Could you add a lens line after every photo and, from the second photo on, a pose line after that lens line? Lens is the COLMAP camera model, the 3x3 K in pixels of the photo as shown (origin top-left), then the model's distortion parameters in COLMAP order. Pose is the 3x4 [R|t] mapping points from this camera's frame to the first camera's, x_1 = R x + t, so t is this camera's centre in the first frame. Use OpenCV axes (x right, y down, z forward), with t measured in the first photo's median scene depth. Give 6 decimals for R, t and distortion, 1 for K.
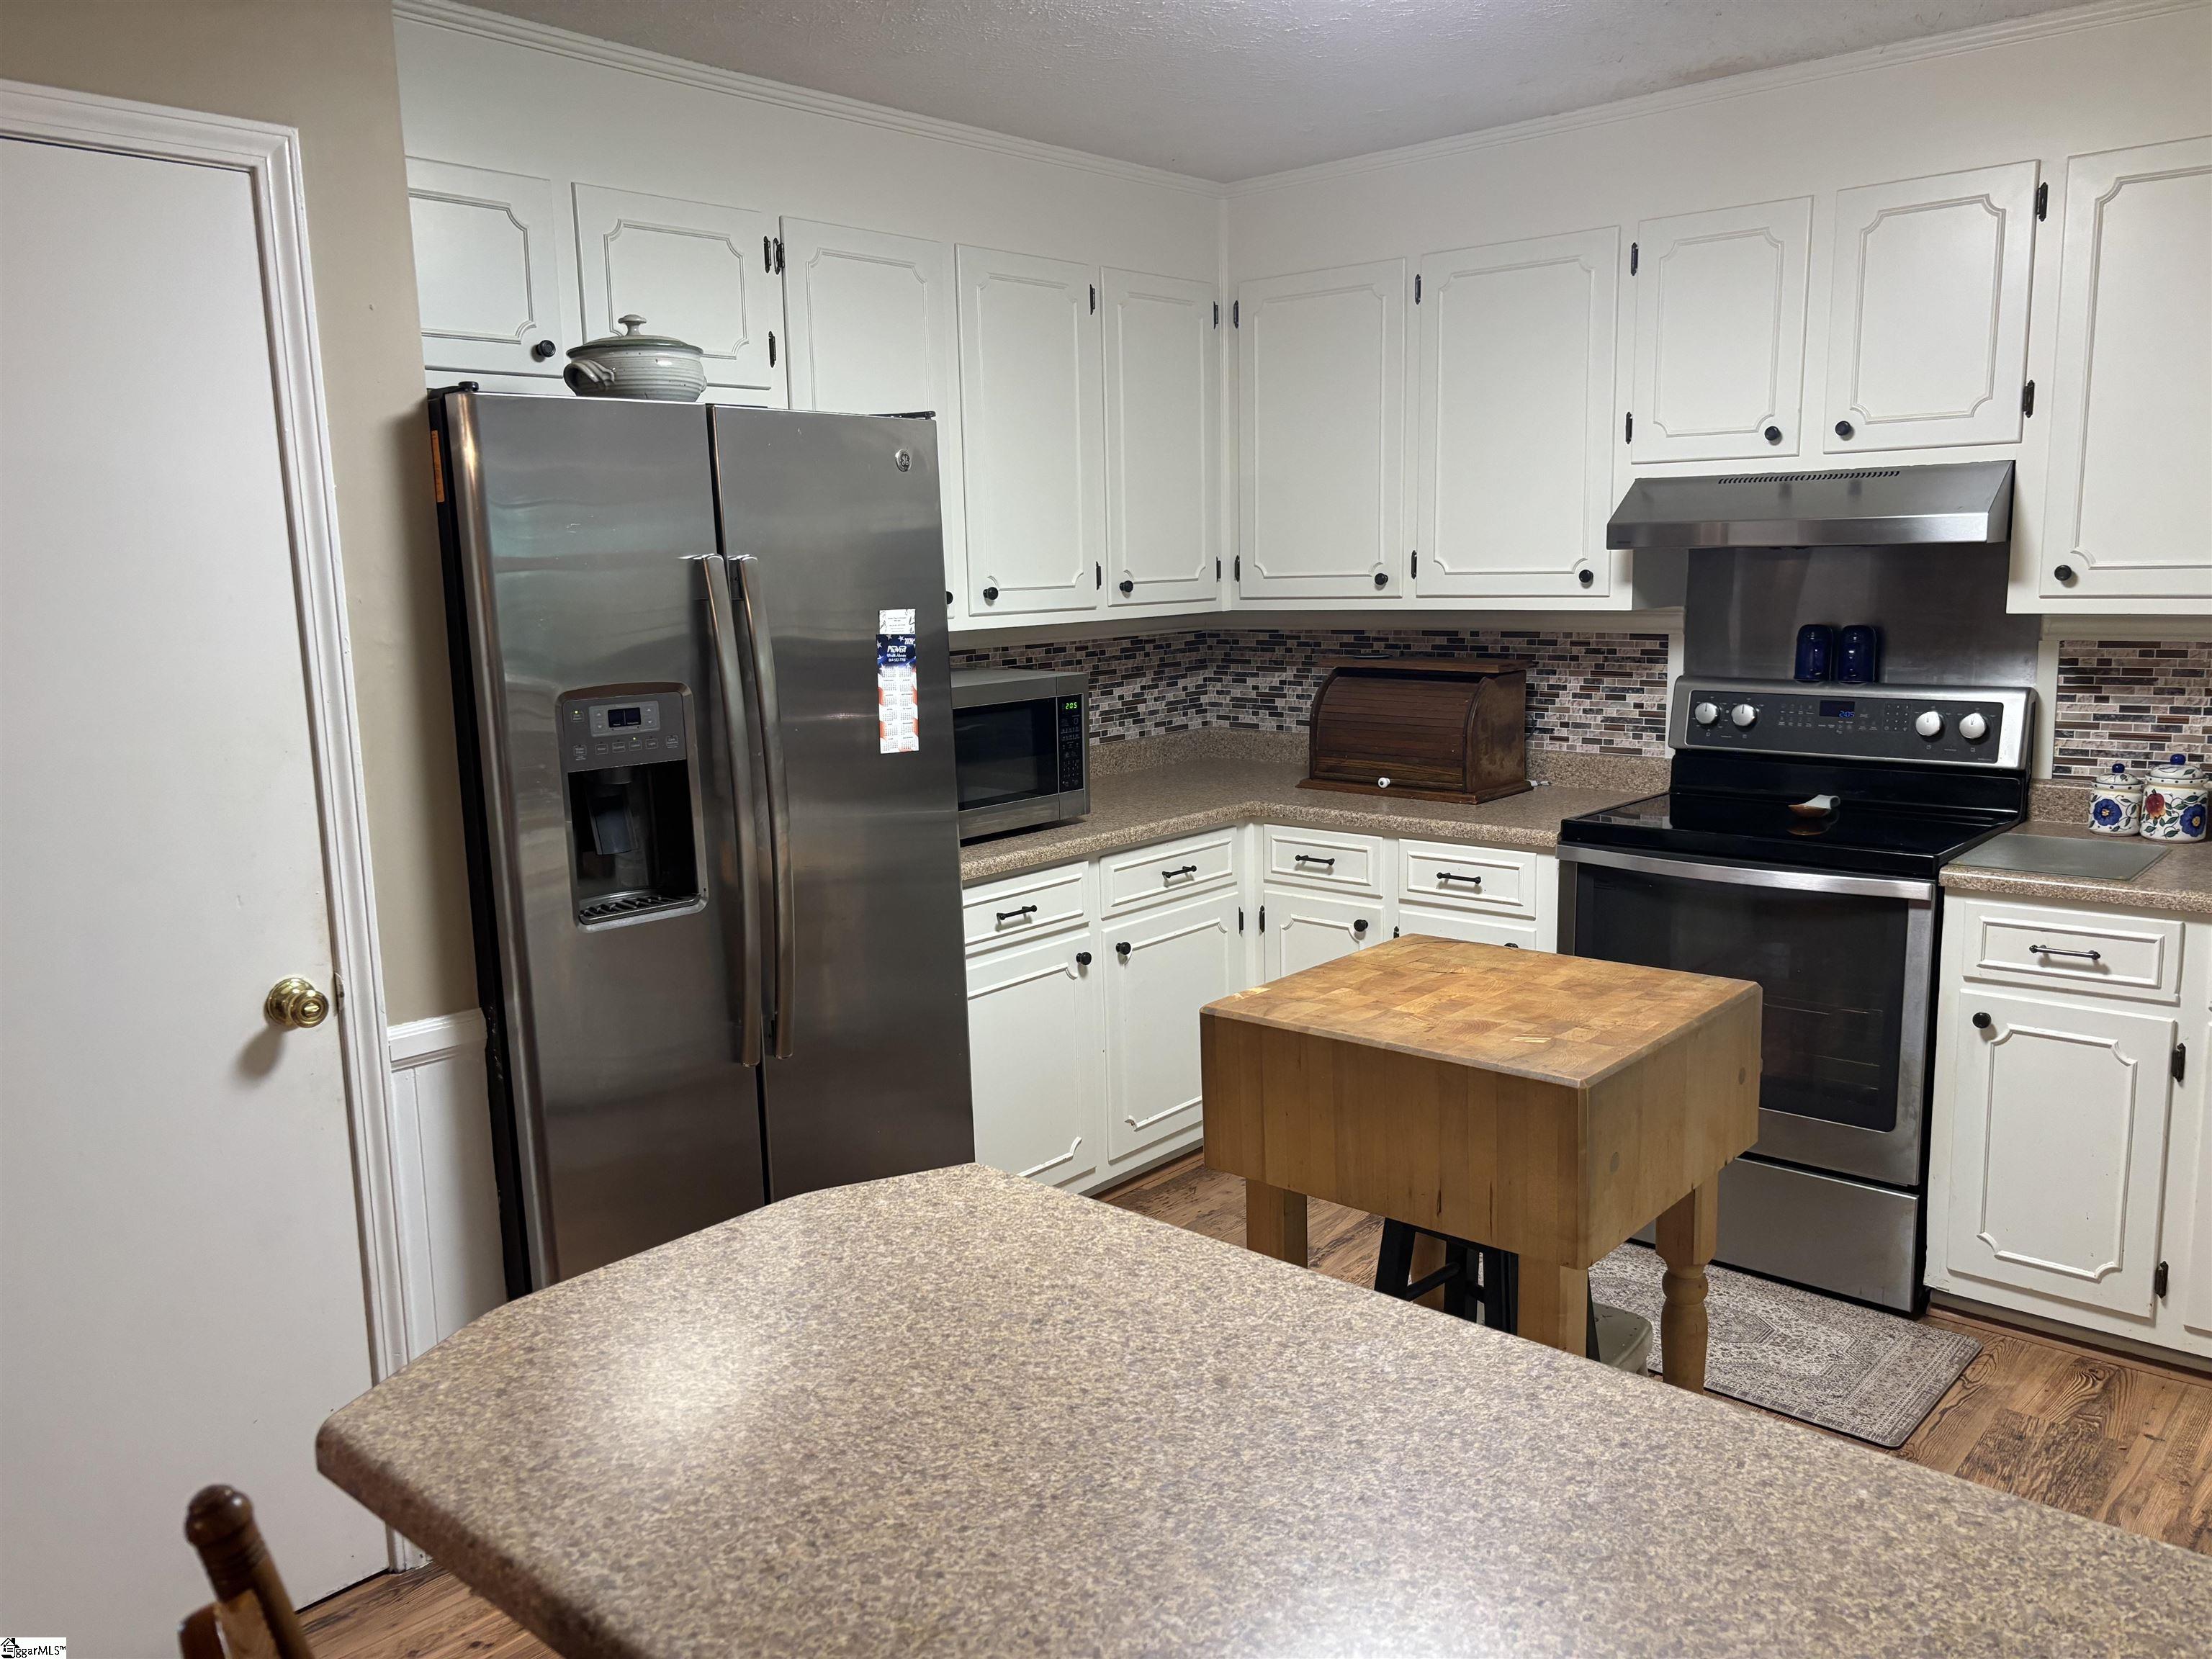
lens RADIAL K [[1657.3, 0, 1108.0], [0, 1657.3, 820.8], [0, 0, 1]] dist [0.015558, -0.008776]
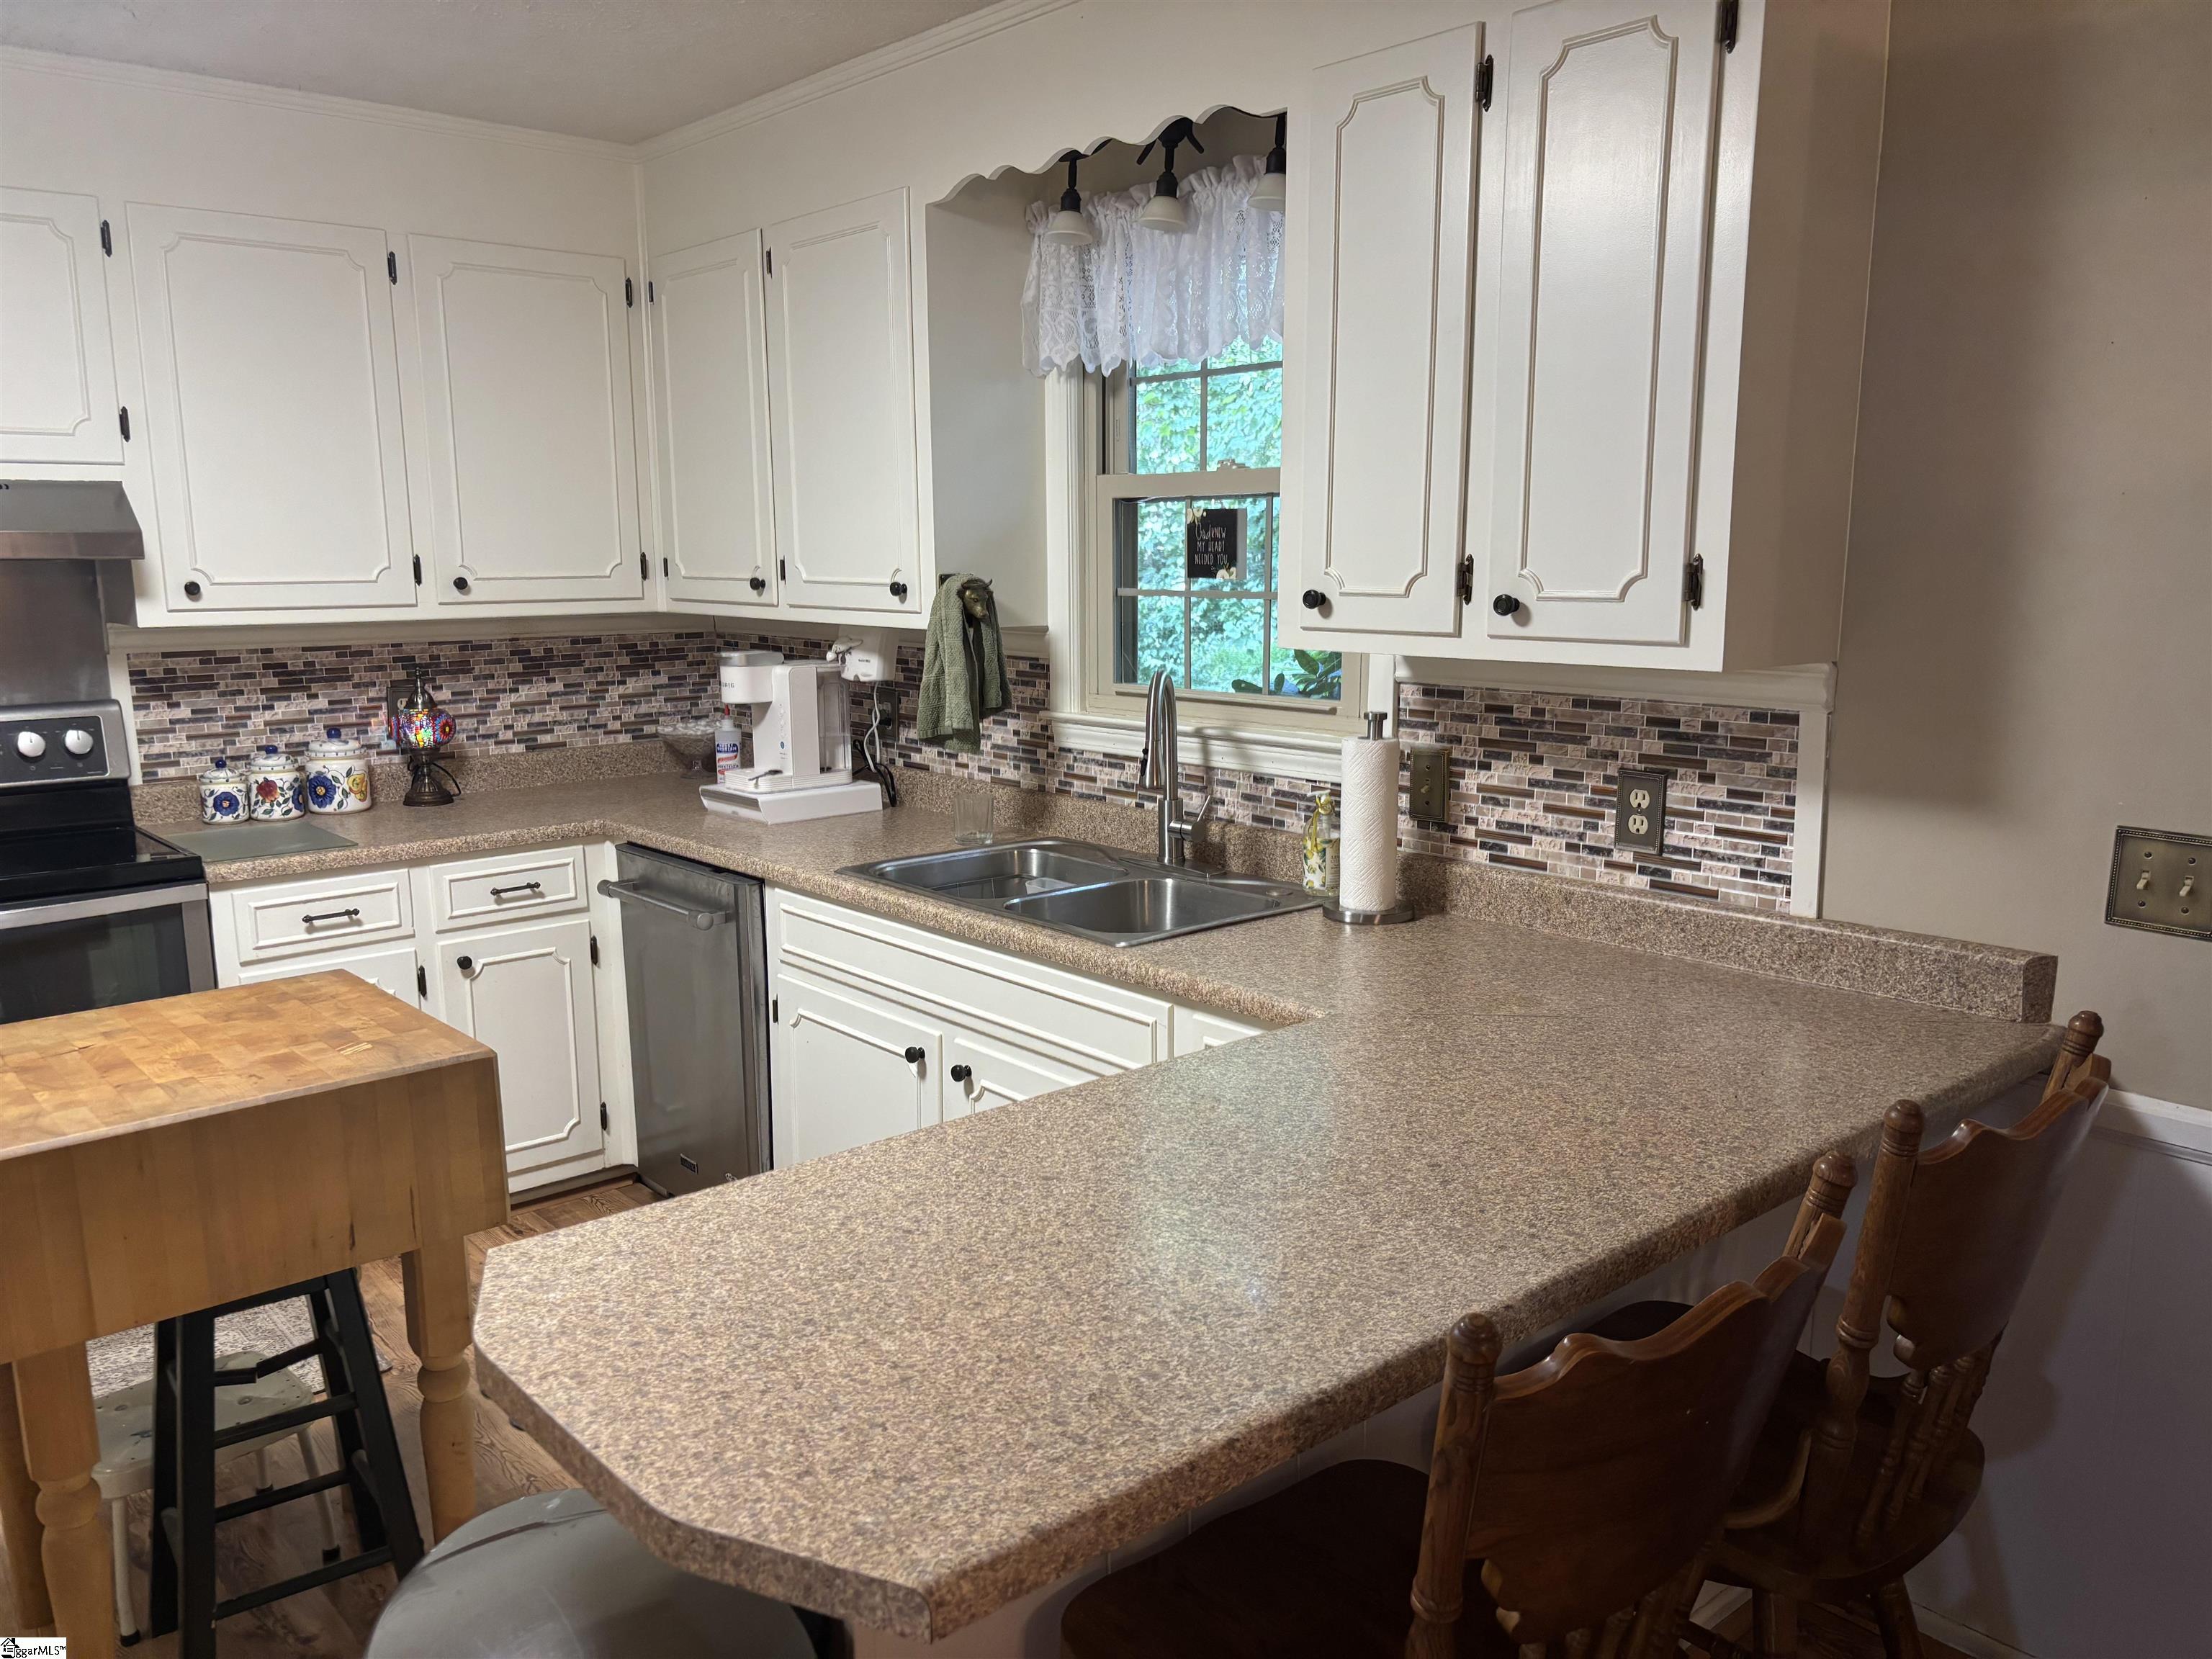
lens RADIAL K [[1657.3, 0, 1109.3], [0, 1657.3, 841.1], [0, 0, 1]] dist [0.015558, -0.008776]
pose [[0.120014, -0.146980, 0.981832, -0.446968], [0.154507, 0.979694, 0.127774, -0.032800], [-0.980675, 0.136366, 0.140287, 0.275854]]
